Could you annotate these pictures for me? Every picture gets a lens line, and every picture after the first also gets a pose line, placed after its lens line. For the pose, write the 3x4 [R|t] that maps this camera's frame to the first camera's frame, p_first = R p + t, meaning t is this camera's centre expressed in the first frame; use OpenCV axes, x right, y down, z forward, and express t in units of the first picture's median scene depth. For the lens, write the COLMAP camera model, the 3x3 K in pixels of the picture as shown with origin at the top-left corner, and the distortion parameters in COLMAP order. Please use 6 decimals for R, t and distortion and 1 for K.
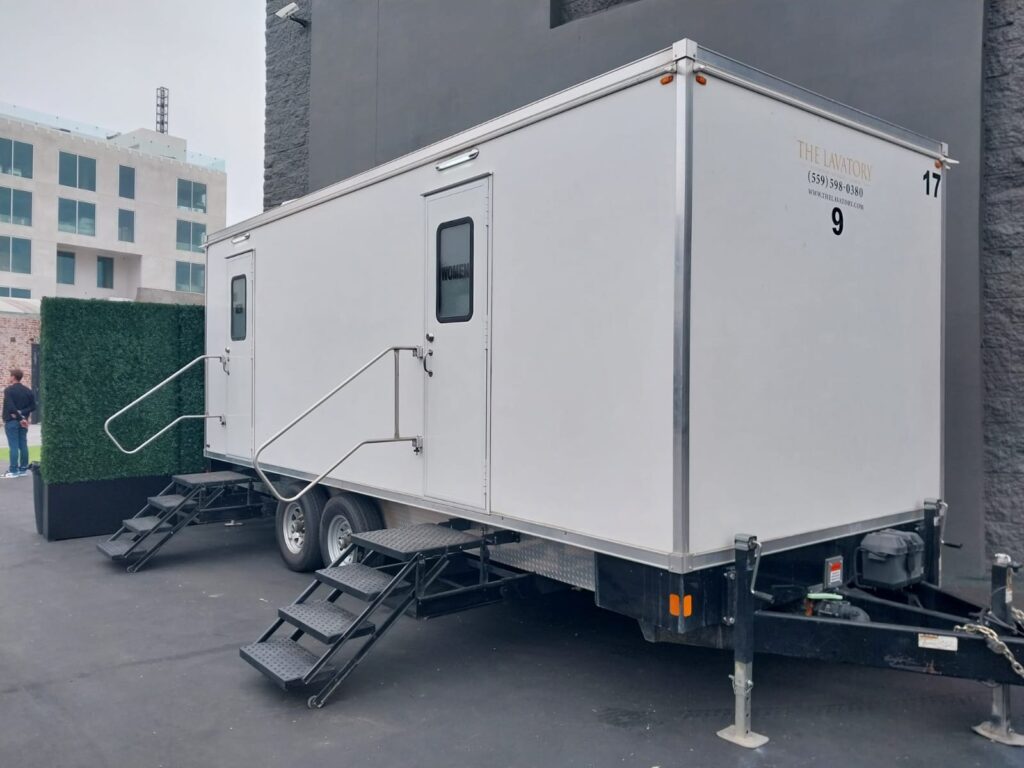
lens RADIAL K [[788.2, 0, 532.4], [0, 788.2, 367.0], [0, 0, 1]] dist [0.059634, -0.000002]
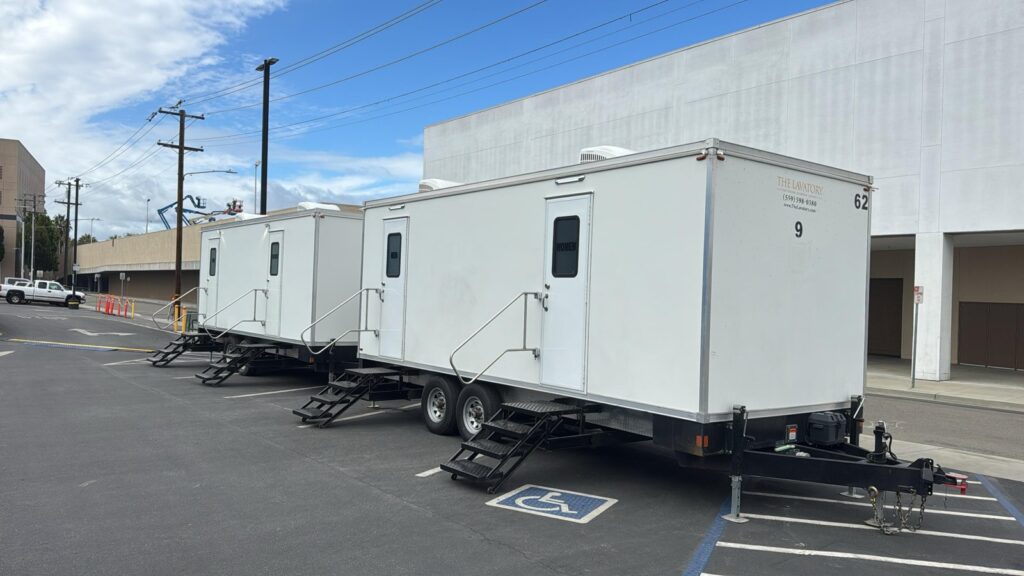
lens RADIAL K [[785.1, 0, 497.4], [0, 785.1, 288.4], [0, 0, 1]] dist [0.000877, -0.001934]
pose [[0.997954, 0.024323, -0.059129, -0.145123], [-0.023854, 0.999678, 0.008625, -0.048197], [0.059320, -0.007197, 0.998213, -0.649315]]
